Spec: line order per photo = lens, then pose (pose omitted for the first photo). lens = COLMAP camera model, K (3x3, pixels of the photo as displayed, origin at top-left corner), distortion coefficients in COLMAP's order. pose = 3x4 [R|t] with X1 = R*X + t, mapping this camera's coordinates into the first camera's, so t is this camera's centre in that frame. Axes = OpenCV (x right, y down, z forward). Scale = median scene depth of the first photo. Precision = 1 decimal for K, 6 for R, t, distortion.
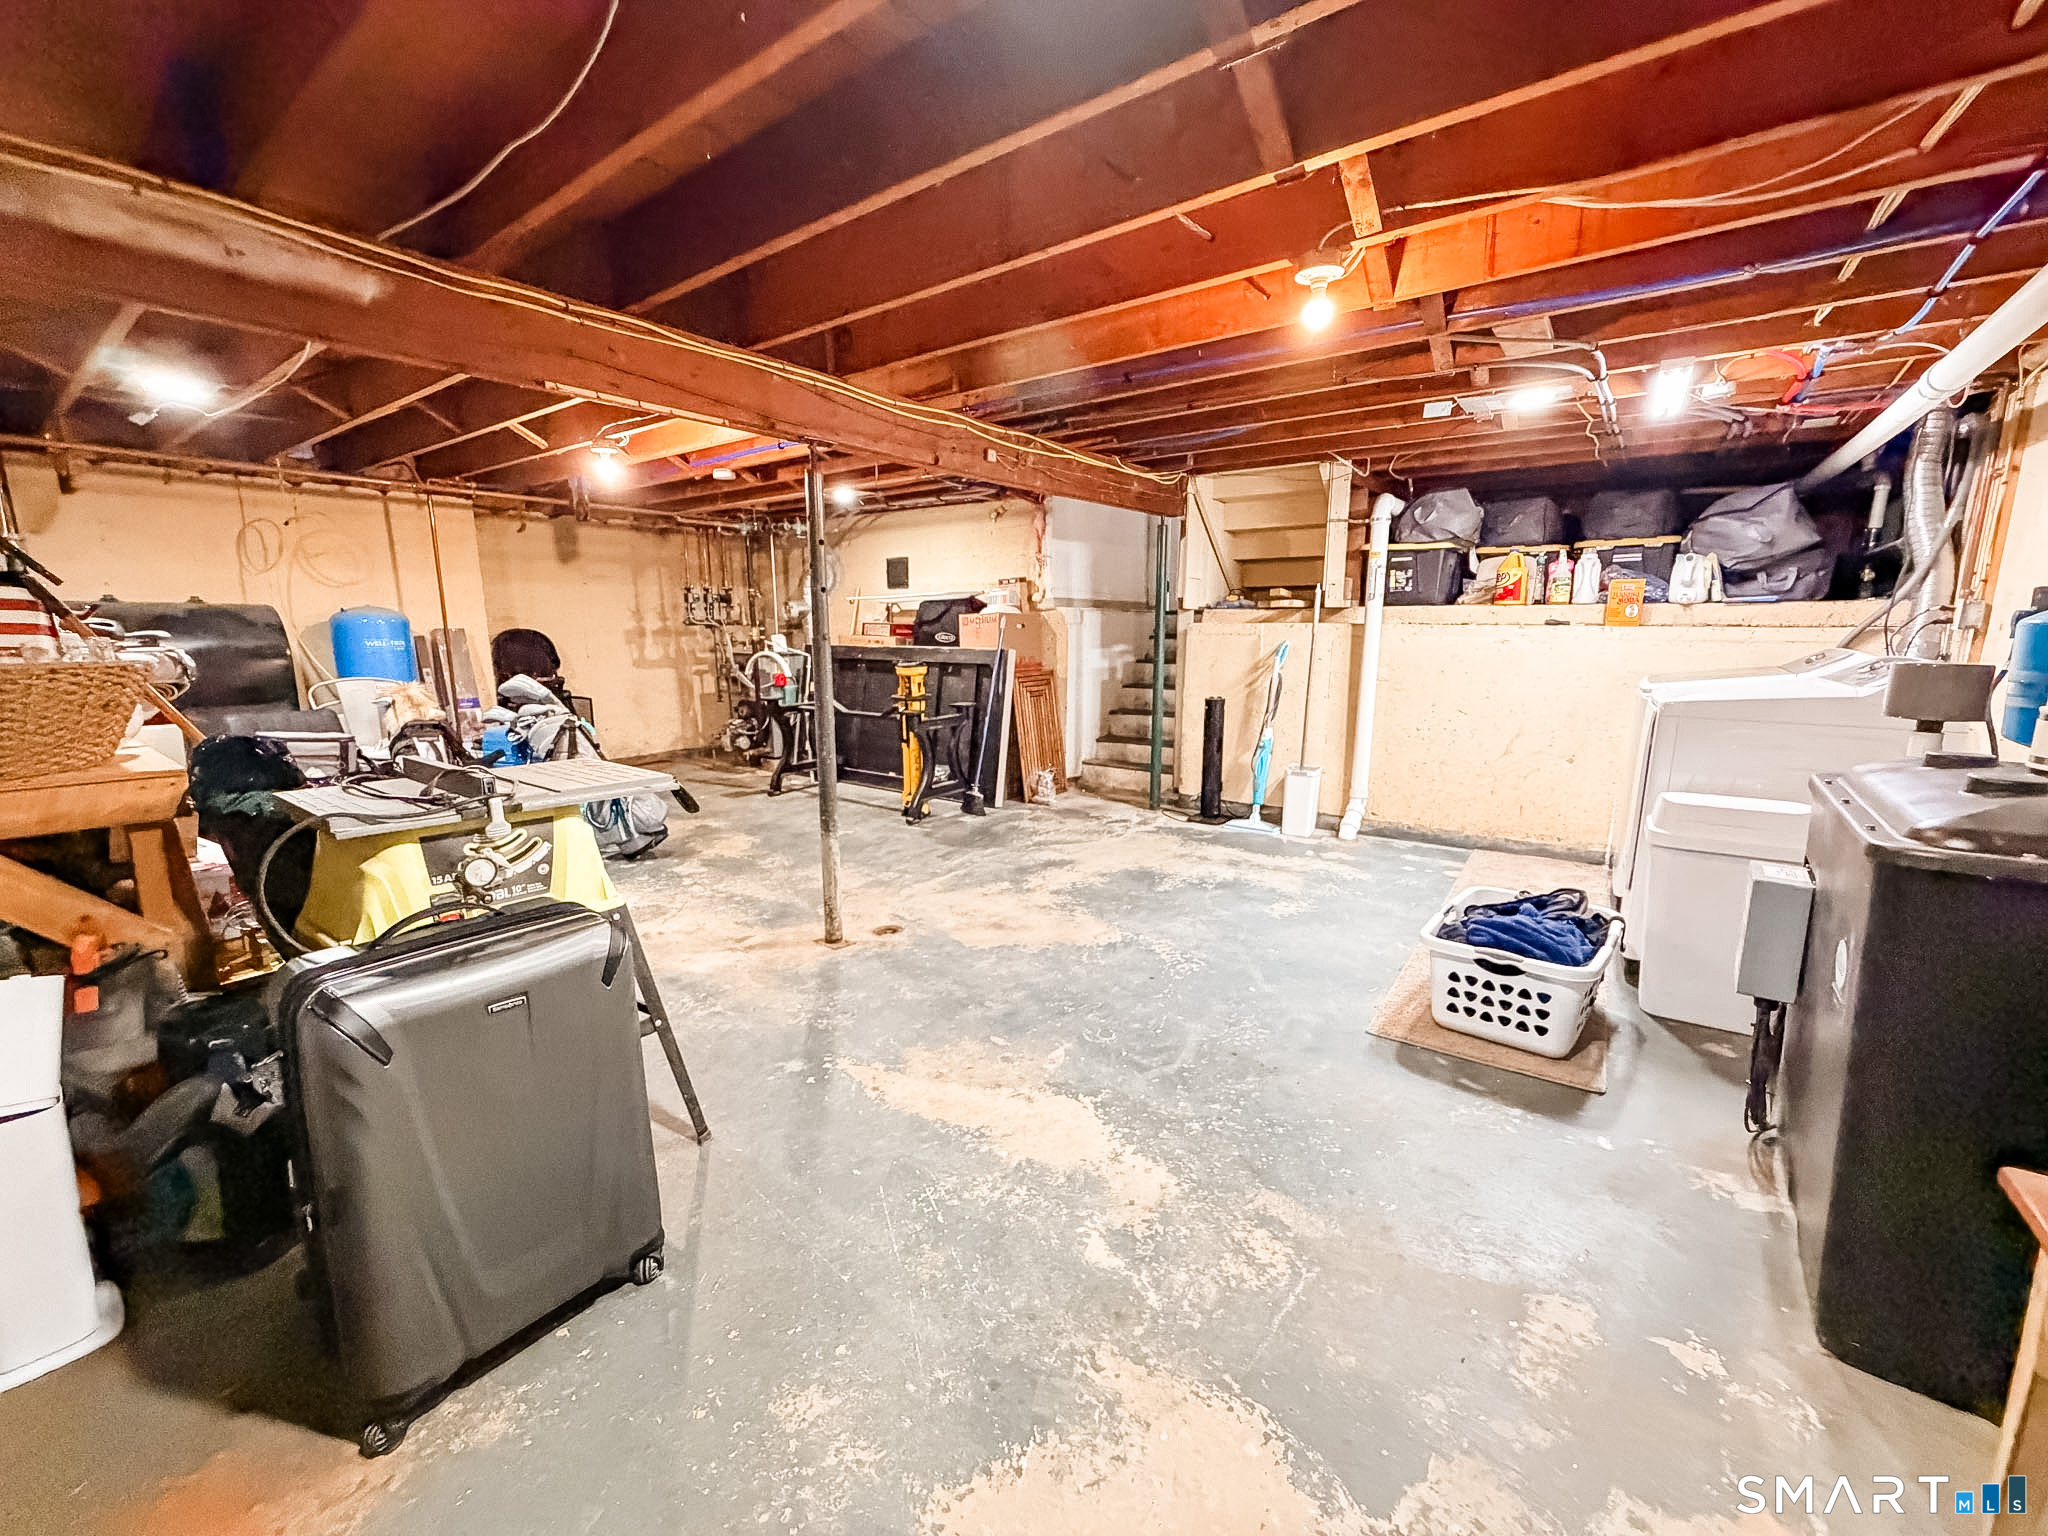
lens RADIAL K [[819.1, 0, 1024.0], [0, 819.1, 768.0], [0, 0, 1]] dist [0.002359, -0.000803]
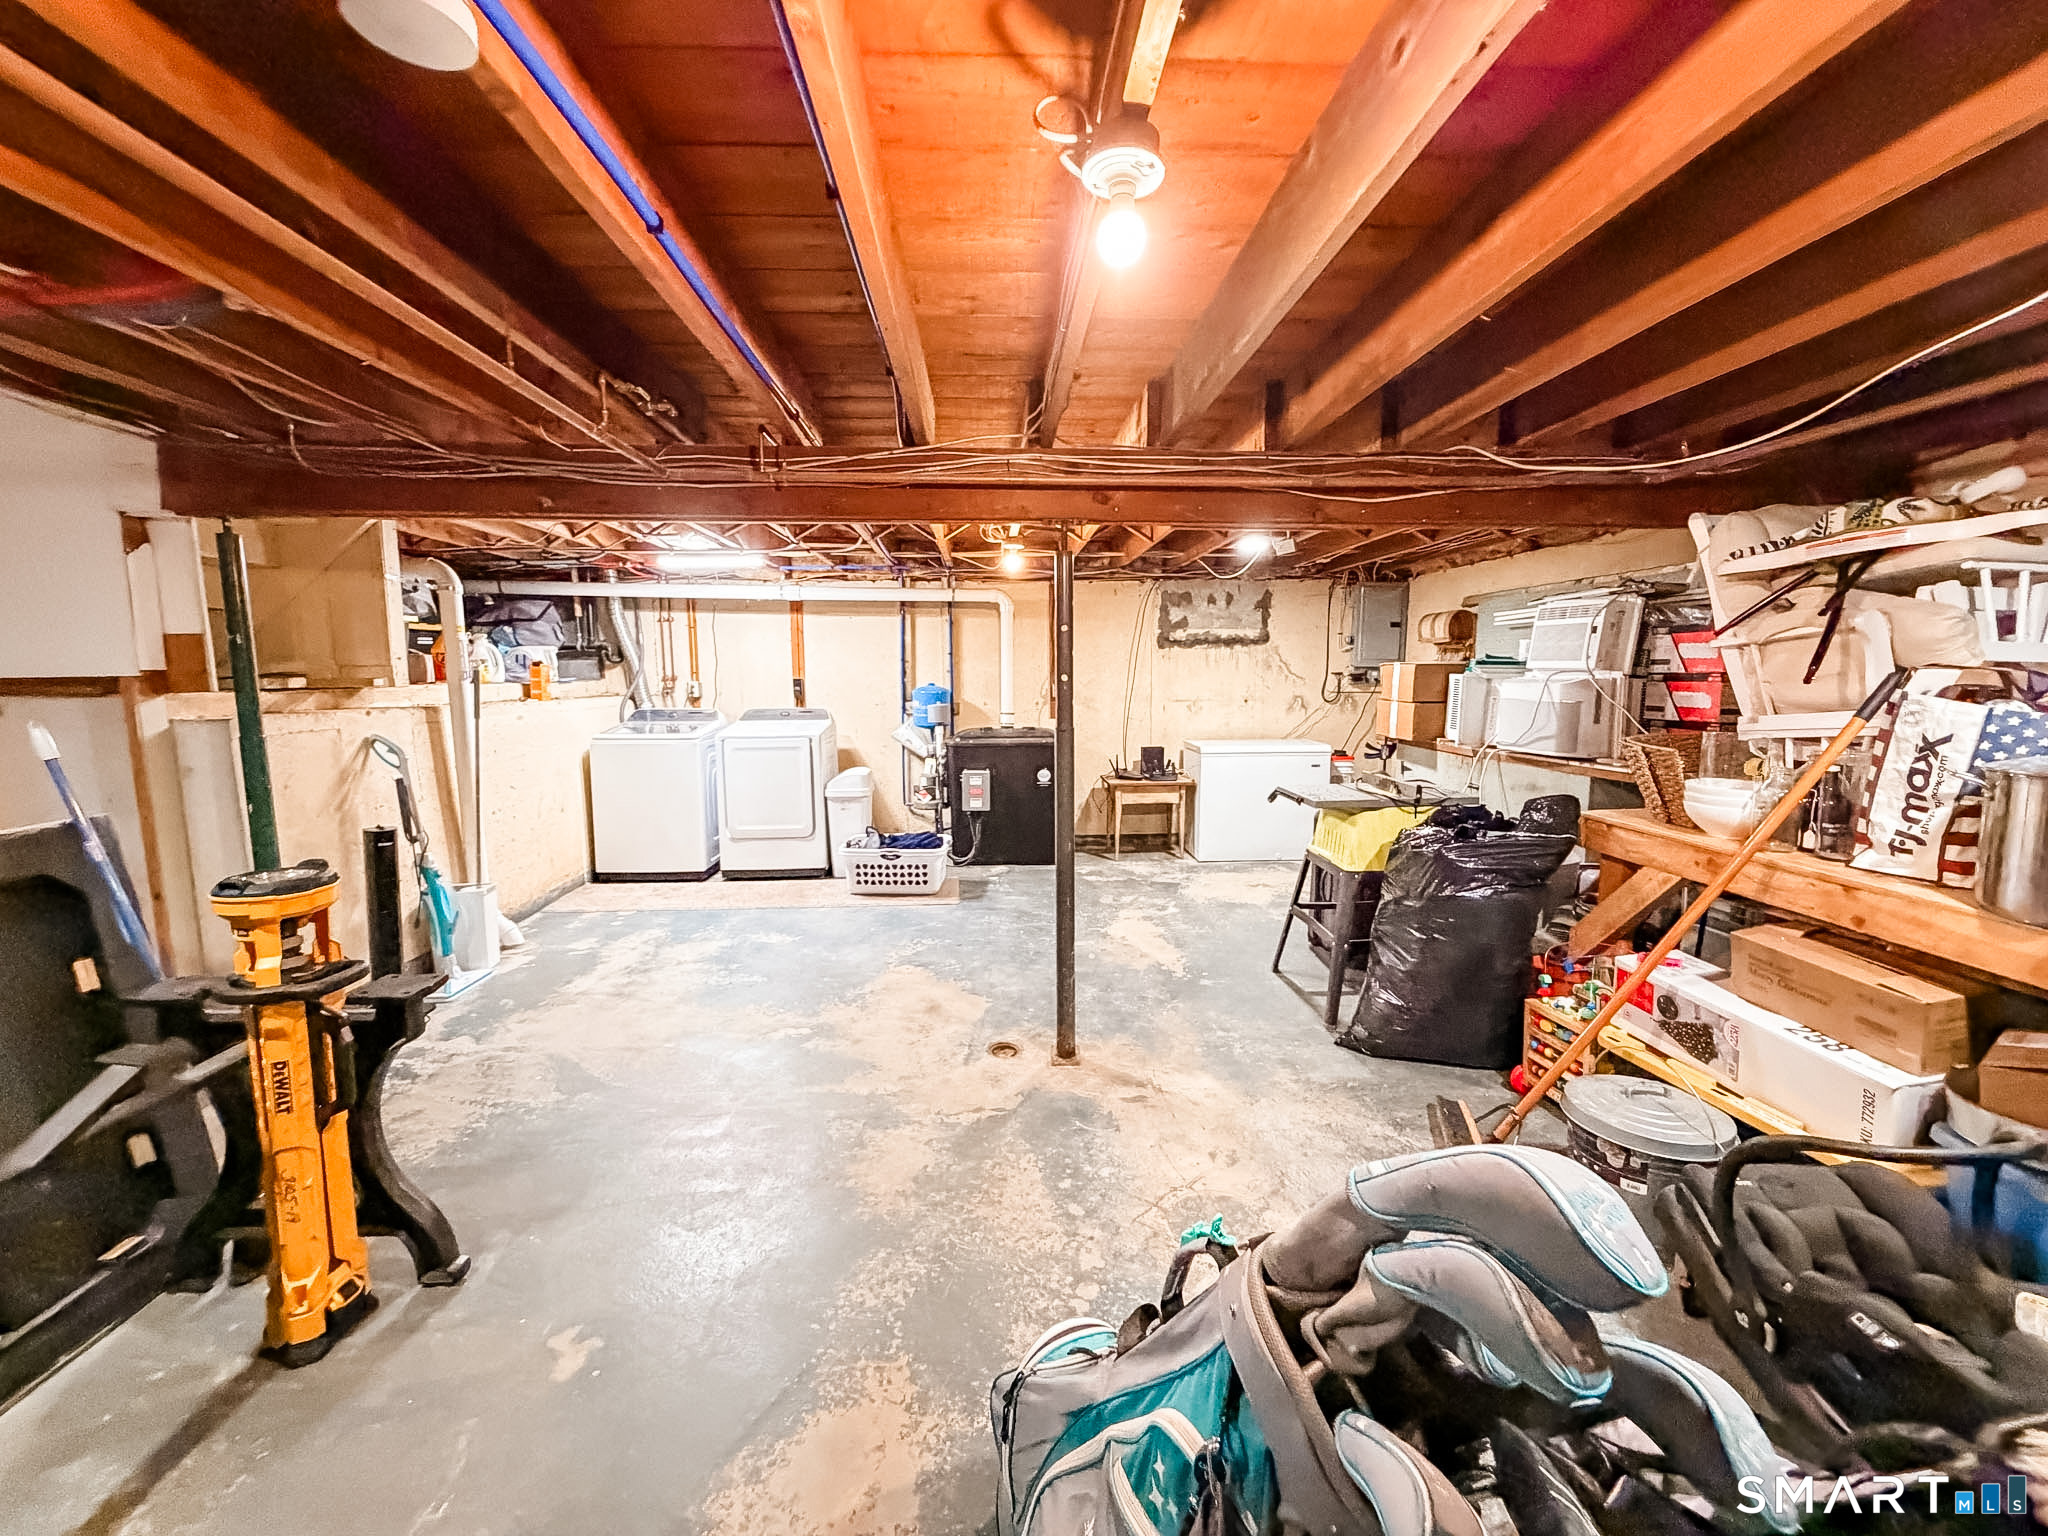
lens RADIAL K [[819.1, 0, 1024.0], [0, 819.1, 768.0], [0, 0, 1]] dist [0.002359, -0.000803]
pose [[-0.638063, -0.084398, 0.765345, -0.840989], [0.139333, 0.964910, 0.222565, -0.296186], [-0.757273, 0.248649, -0.603914, 1.448360]]
